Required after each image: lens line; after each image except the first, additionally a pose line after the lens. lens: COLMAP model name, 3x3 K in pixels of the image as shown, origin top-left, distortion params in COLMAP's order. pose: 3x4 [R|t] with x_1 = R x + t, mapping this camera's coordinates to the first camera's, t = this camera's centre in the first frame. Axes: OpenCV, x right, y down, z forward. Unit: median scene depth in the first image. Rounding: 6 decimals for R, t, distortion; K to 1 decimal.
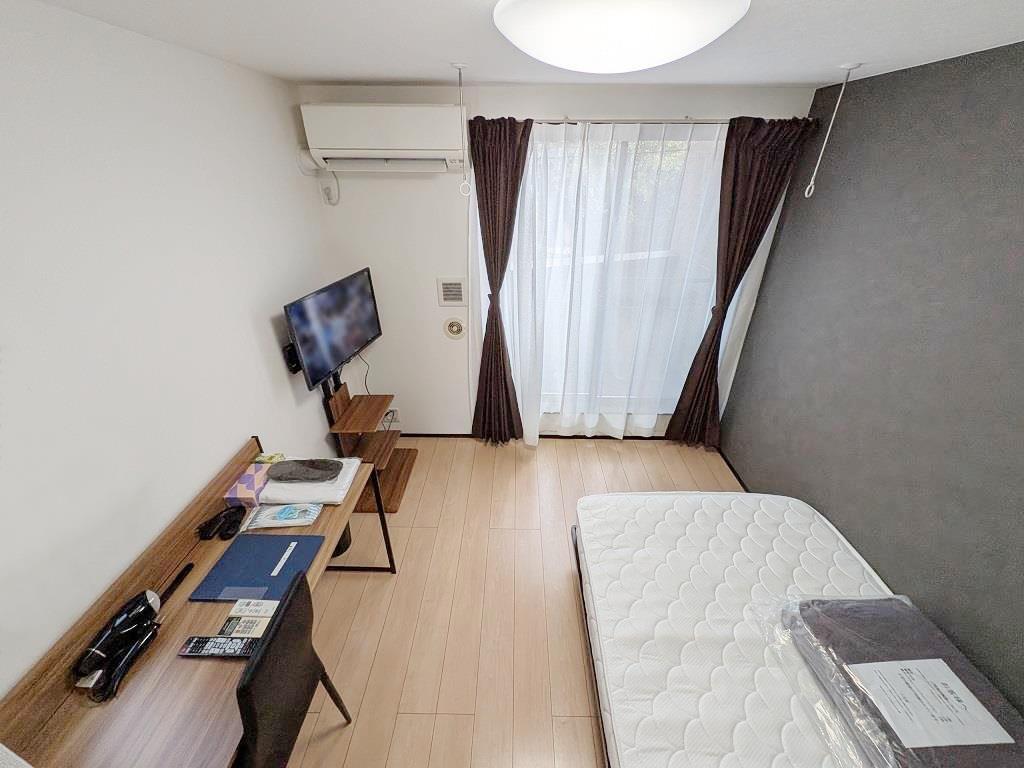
lens RADIAL K [[397.8, 0, 515.0], [0, 397.8, 384.1], [0, 0, 1]] dist [0.000615, 0.000051]
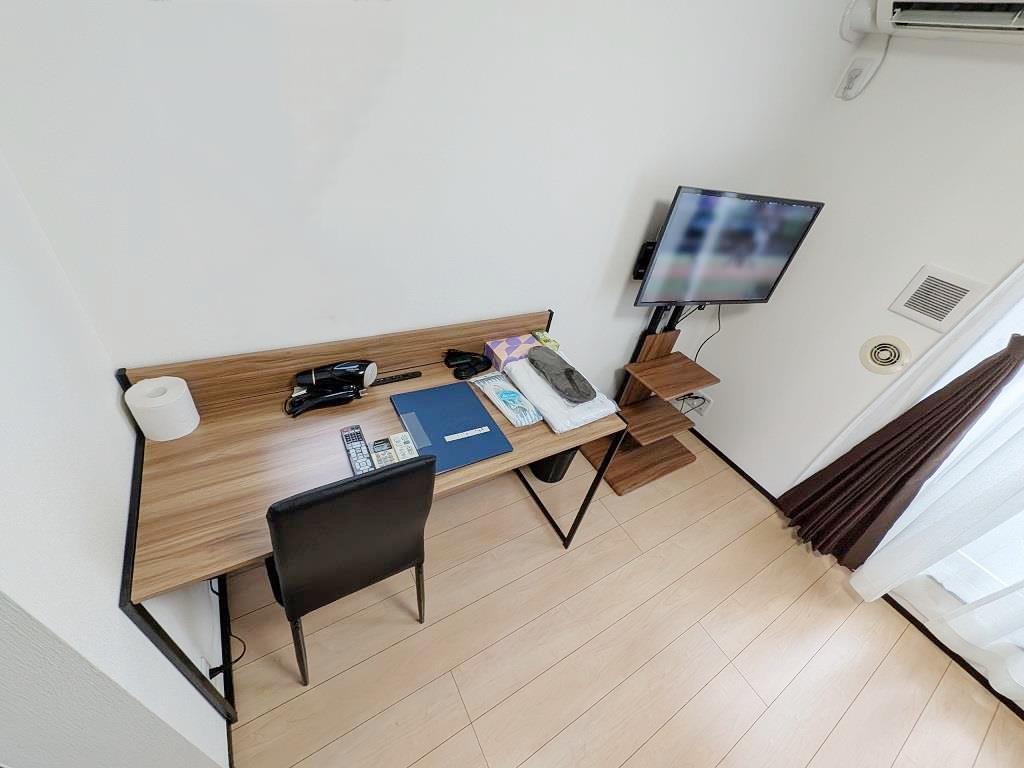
lens RADIAL K [[397.8, 0, 515.0], [0, 397.8, 384.1], [0, 0, 1]] dist [0.000615, 0.000051]
pose [[0.510466, 0.593413, -0.622323, -0.045000], [-0.556409, 0.779729, 0.287108, 0.038366], [0.655617, 0.199707, 0.728206, 0.260448]]
